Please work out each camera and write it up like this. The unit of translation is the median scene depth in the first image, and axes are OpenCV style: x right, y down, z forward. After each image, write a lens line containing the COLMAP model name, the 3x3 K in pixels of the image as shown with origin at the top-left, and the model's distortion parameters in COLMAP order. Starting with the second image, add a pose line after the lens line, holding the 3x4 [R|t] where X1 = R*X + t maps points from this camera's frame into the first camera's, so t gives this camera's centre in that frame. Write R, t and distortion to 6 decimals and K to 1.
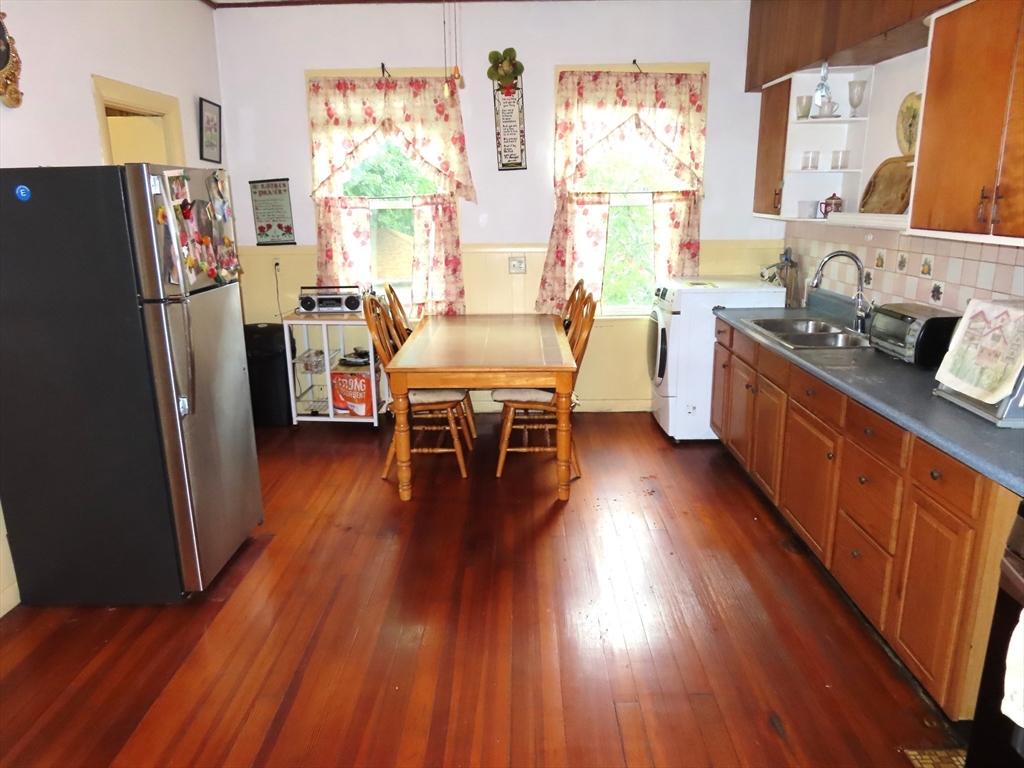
lens RADIAL K [[734.0, 0, 509.8], [0, 734.0, 385.8], [0, 0, 1]] dist [-0.015010, 0.013373]
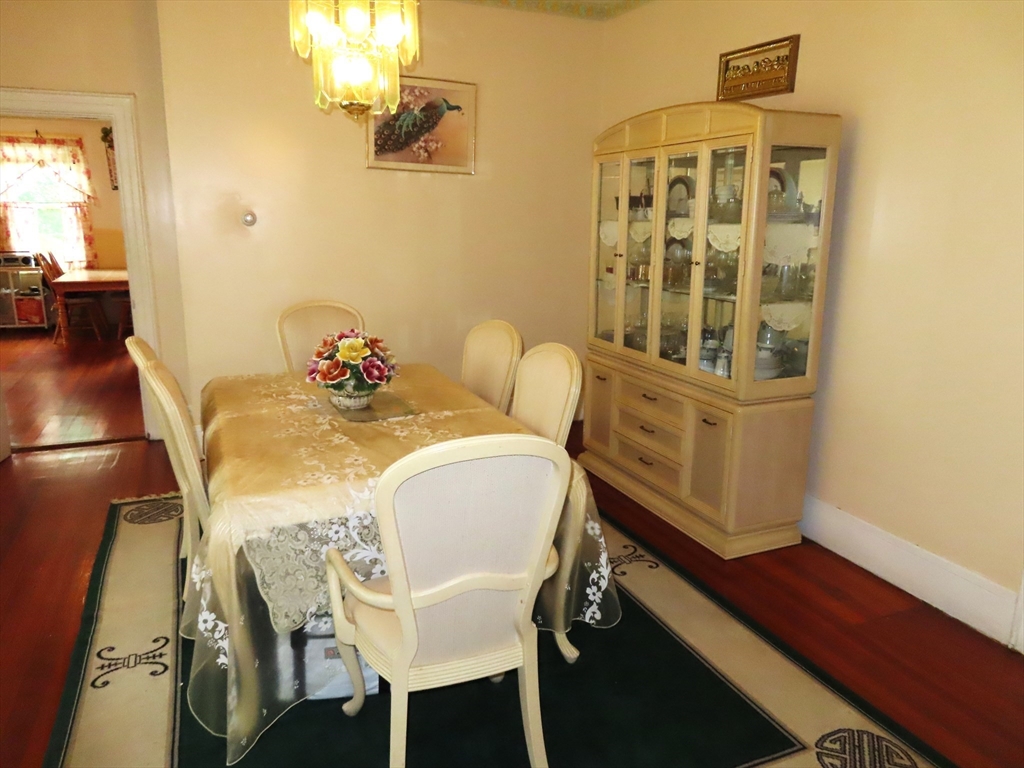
lens RADIAL K [[734.0, 0, 512.0], [0, 734.0, 384.0], [0, 0, 1]] dist [-0.015010, 0.013373]
pose [[0.917422, -0.069277, 0.391838, 0.158856], [0.076643, 0.997054, -0.003167, 0.293968], [-0.390465, 0.032937, 0.920029, -1.133686]]
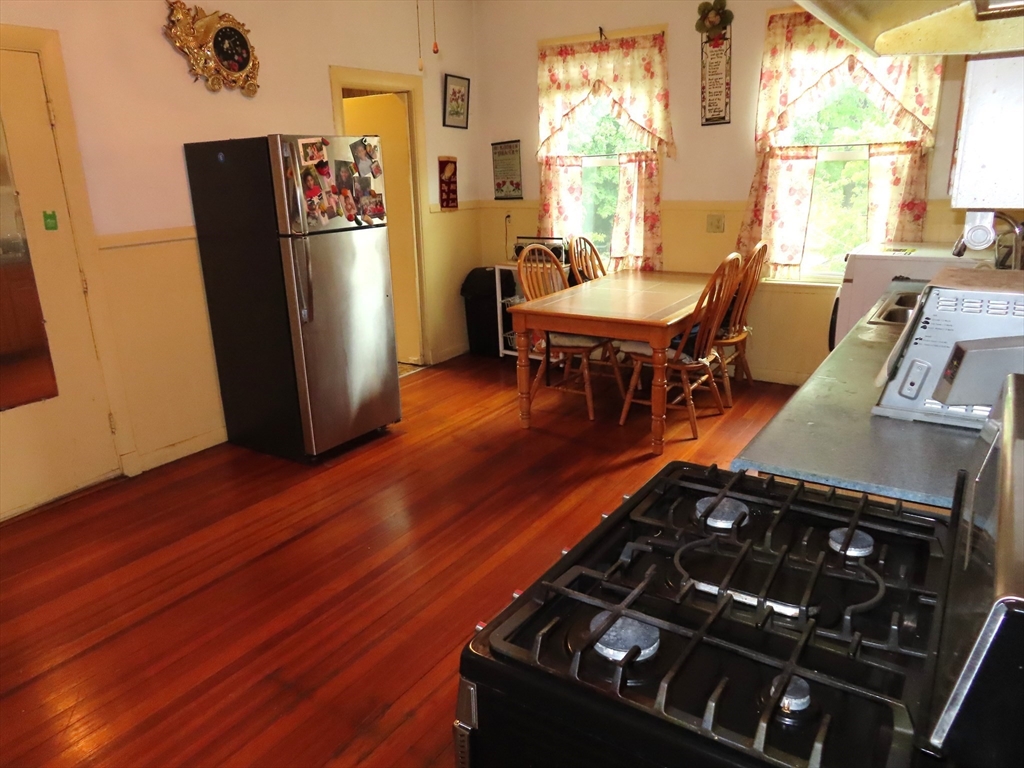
lens RADIAL K [[734.0, 0, 510.8], [0, 734.0, 385.8], [0, 0, 1]] dist [-0.015010, 0.013373]
pose [[0.847042, 0.141604, -0.512316, 0.331511], [-0.114861, 0.989850, 0.083687, -0.000208], [0.518966, -0.012042, 0.854710, 0.021202]]
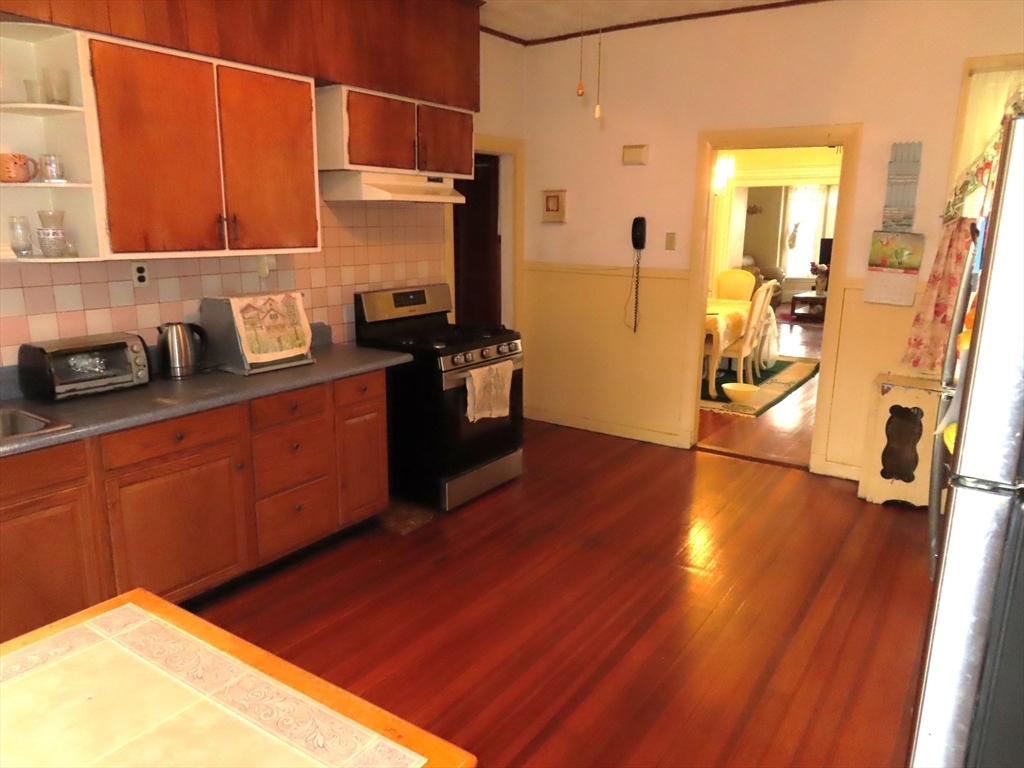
lens RADIAL K [[734.0, 0, 516.2], [0, 734.0, 385.6], [0, 0, 1]] dist [-0.015010, 0.013373]
pose [[-0.836698, -0.115459, 0.535356, -0.255529], [0.137062, 0.902272, 0.408803, -0.222594], [-0.530236, 0.415422, -0.739104, 0.883916]]
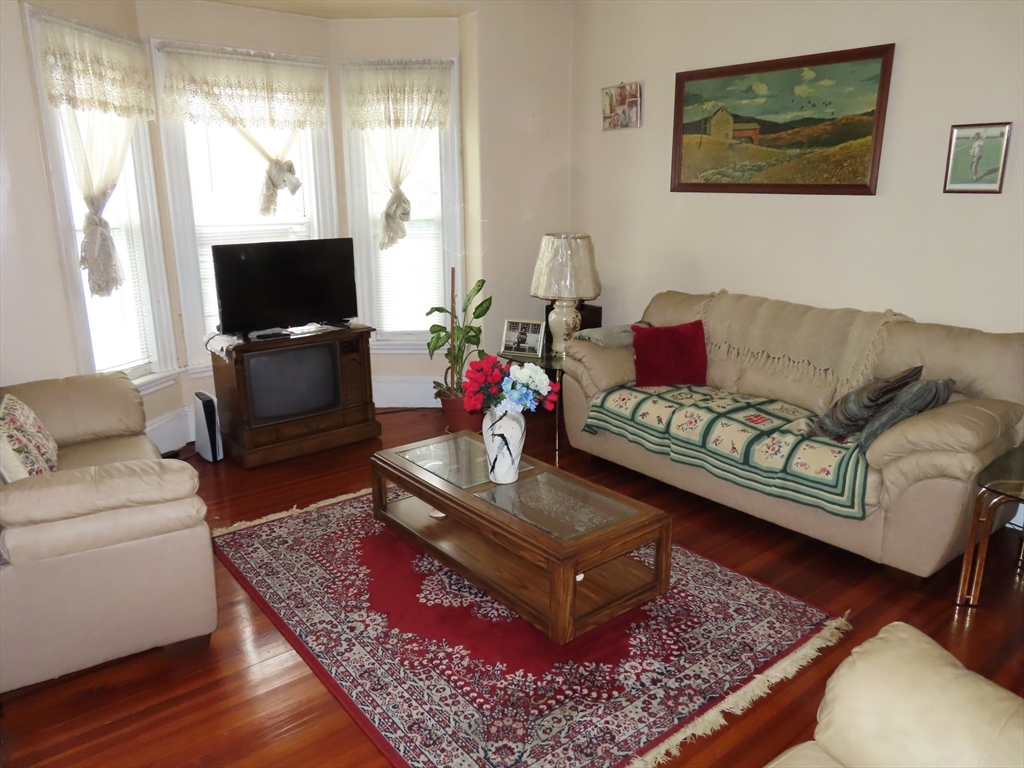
lens RADIAL K [[734.0, 0, 512.1], [0, 734.0, 384.0], [0, 0, 1]] dist [-0.015010, 0.013373]
pose [[-0.767255, 0.171332, -0.618033, 0.626676], [-0.151660, 0.887855, 0.434410, 0.321842], [0.623152, 0.427035, -0.655227, -1.293276]]
